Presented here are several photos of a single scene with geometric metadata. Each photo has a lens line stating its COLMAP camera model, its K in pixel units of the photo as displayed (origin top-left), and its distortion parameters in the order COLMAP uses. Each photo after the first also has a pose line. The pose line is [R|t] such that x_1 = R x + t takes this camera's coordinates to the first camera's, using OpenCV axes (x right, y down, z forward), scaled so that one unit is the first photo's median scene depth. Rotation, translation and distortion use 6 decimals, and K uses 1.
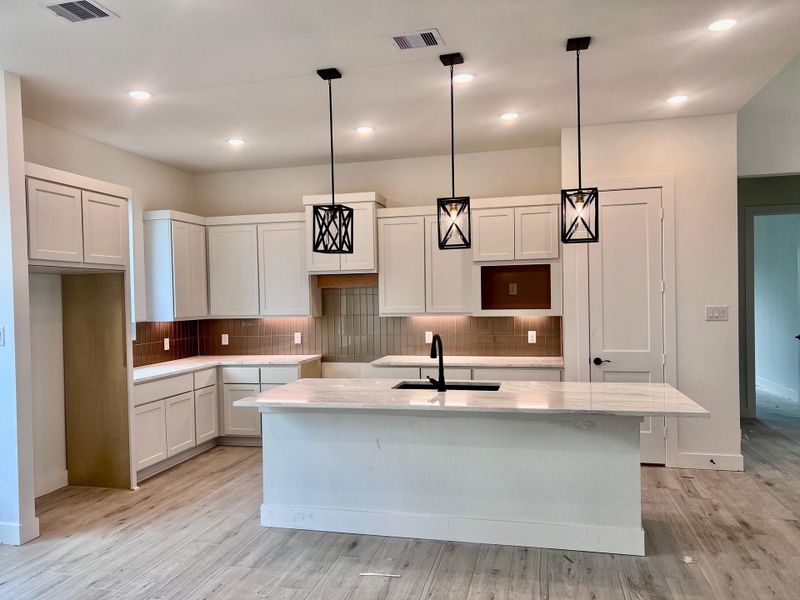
lens RADIAL K [[614.2, 0, 401.0], [0, 614.2, 301.3], [0, 0, 1]] dist [0.033187, -0.041336]
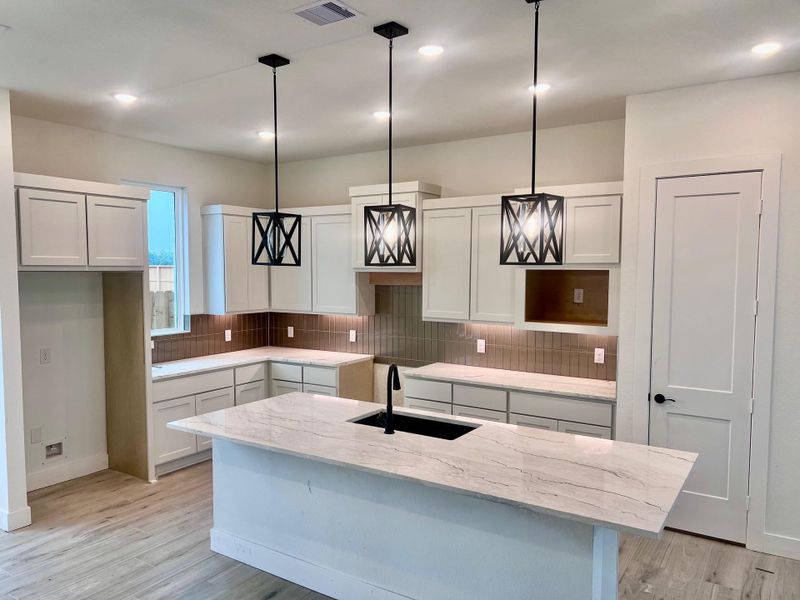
lens RADIAL K [[614.2, 0, 398.0], [0, 614.2, 301.9], [0, 0, 1]] dist [0.033187, -0.041336]
pose [[0.941214, 0.042647, -0.335109, 0.282253], [-0.024287, 0.997975, 0.058792, -0.066307], [0.336937, -0.047197, 0.940343, 0.175455]]
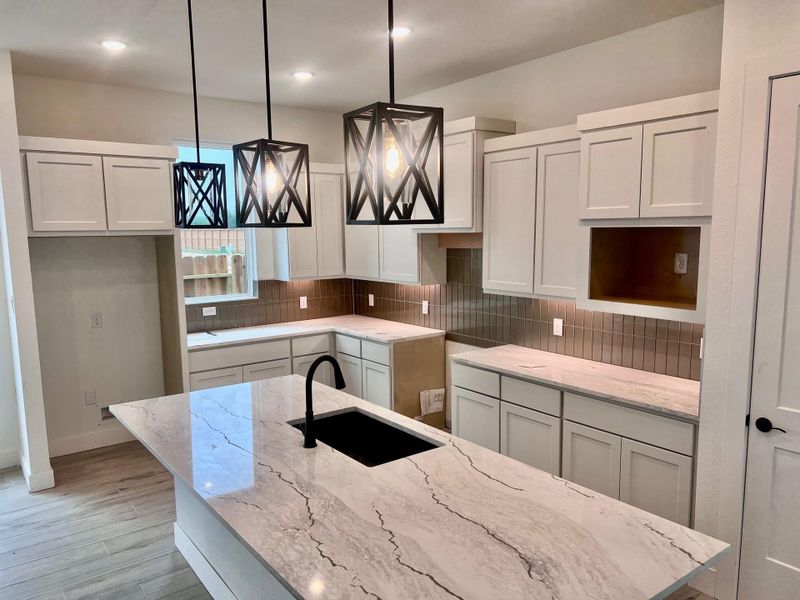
lens RADIAL K [[614.2, 0, 398.1], [0, 614.2, 307.7], [0, 0, 1]] dist [0.033187, -0.041336]
pose [[0.767754, 0.094047, -0.633805, 0.428477], [-0.006272, 0.990225, 0.139337, -0.071124], [0.640714, -0.103001, 0.760839, 0.463236]]
